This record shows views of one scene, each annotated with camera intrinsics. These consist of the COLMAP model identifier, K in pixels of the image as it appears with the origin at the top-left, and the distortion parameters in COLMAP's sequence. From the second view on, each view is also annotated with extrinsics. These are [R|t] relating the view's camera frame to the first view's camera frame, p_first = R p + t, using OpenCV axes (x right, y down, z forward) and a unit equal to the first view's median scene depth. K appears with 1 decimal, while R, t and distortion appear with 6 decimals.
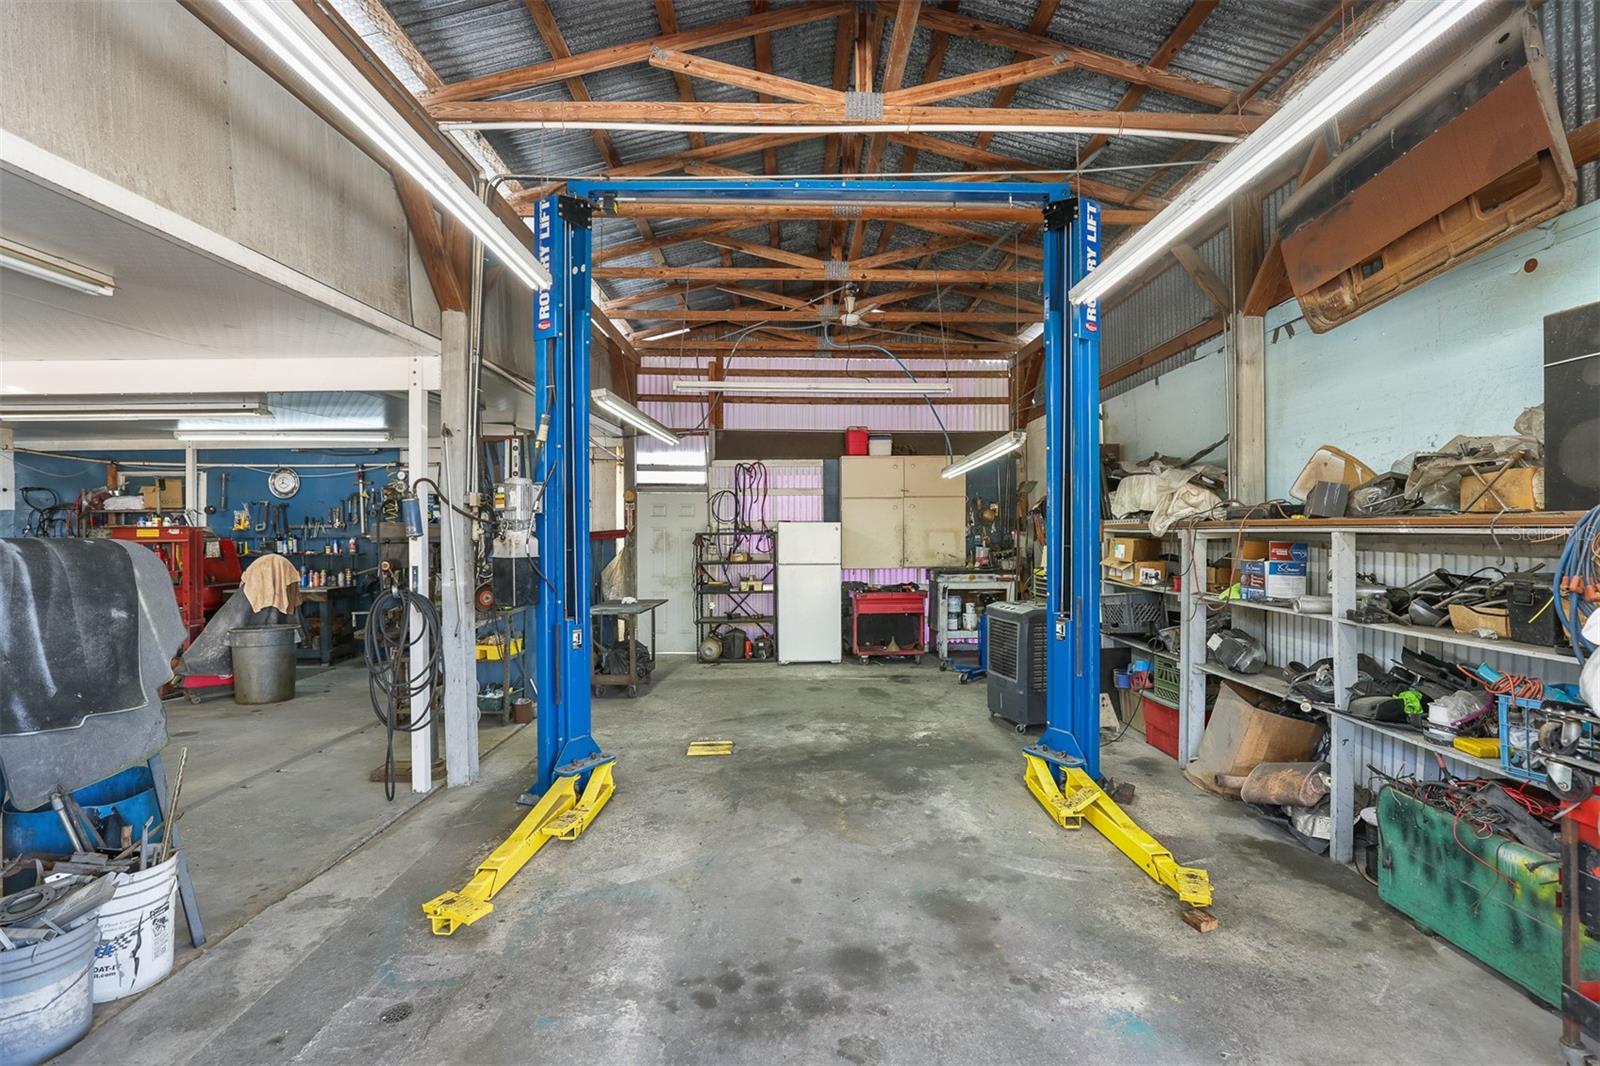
lens RADIAL K [[729.9, 0, 806.6], [0, 729.9, 528.8], [0, 0, 1]] dist [-0.020662, 0.000120]
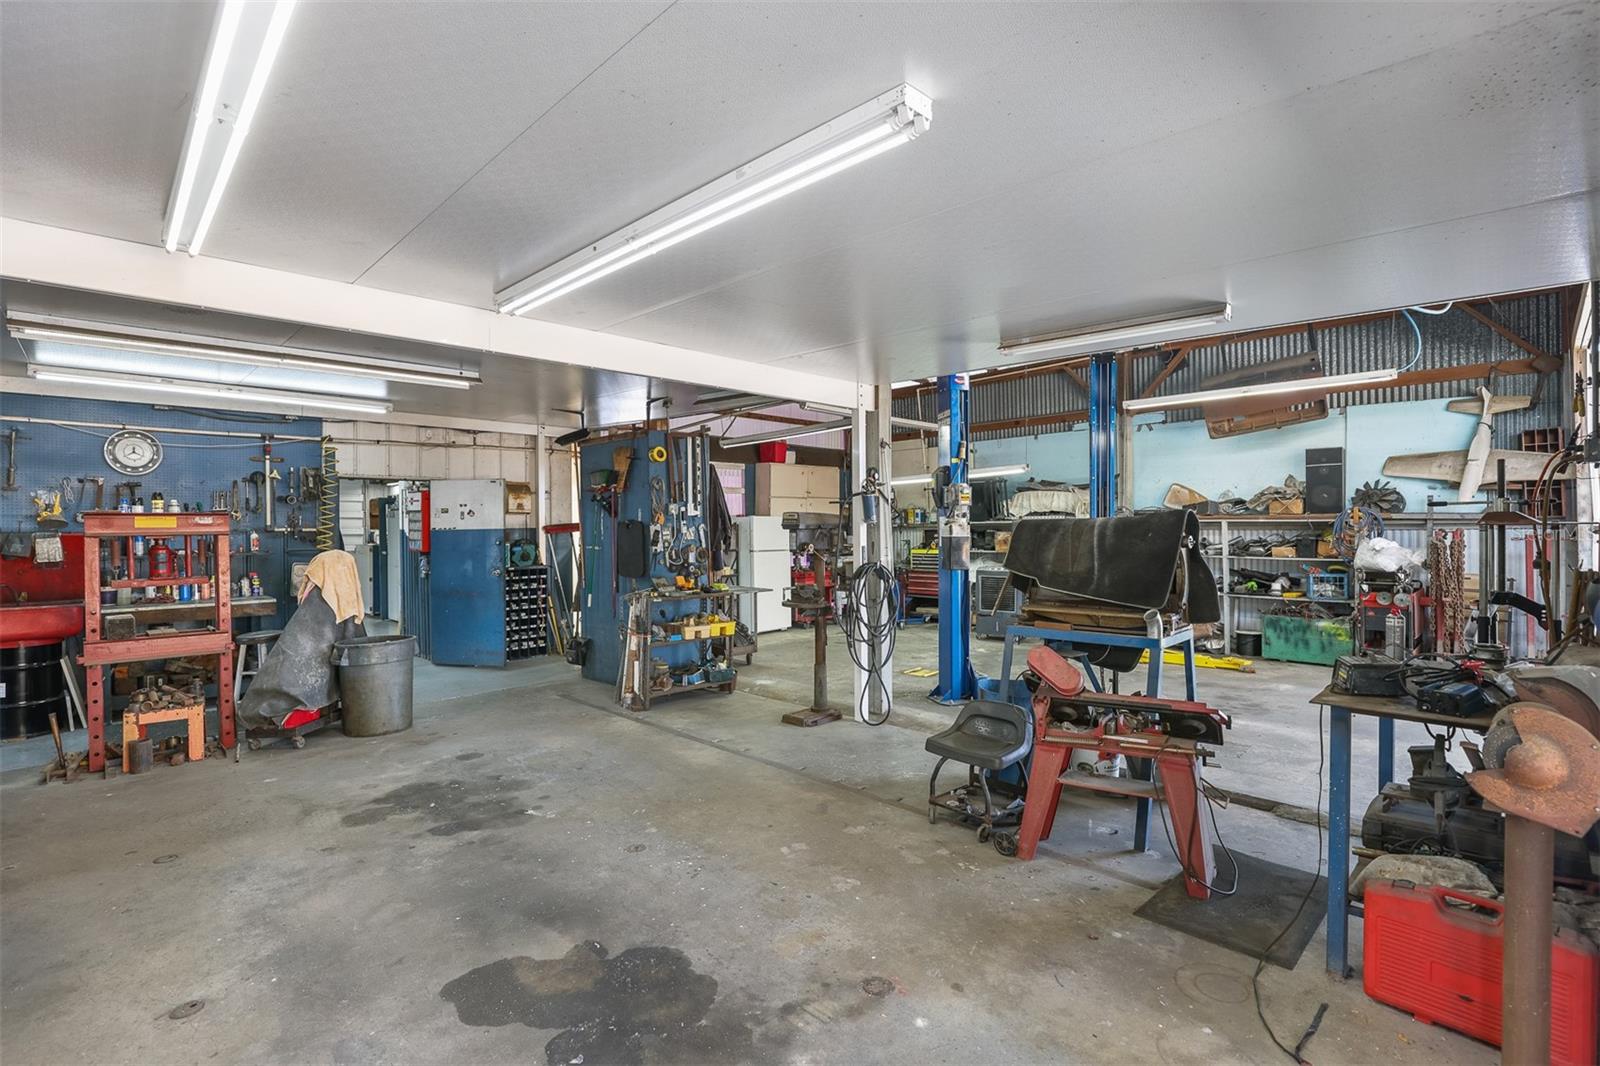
lens RADIAL K [[729.9, 0, 806.6], [0, 729.9, 528.8], [0, 0, 1]] dist [-0.020662, 0.000120]
pose [[0.728394, -0.002706, 0.685154, -1.248351], [0.000578, 0.999994, 0.003335, 0.013318], [-0.685159, -0.002033, 0.728391, 0.105656]]
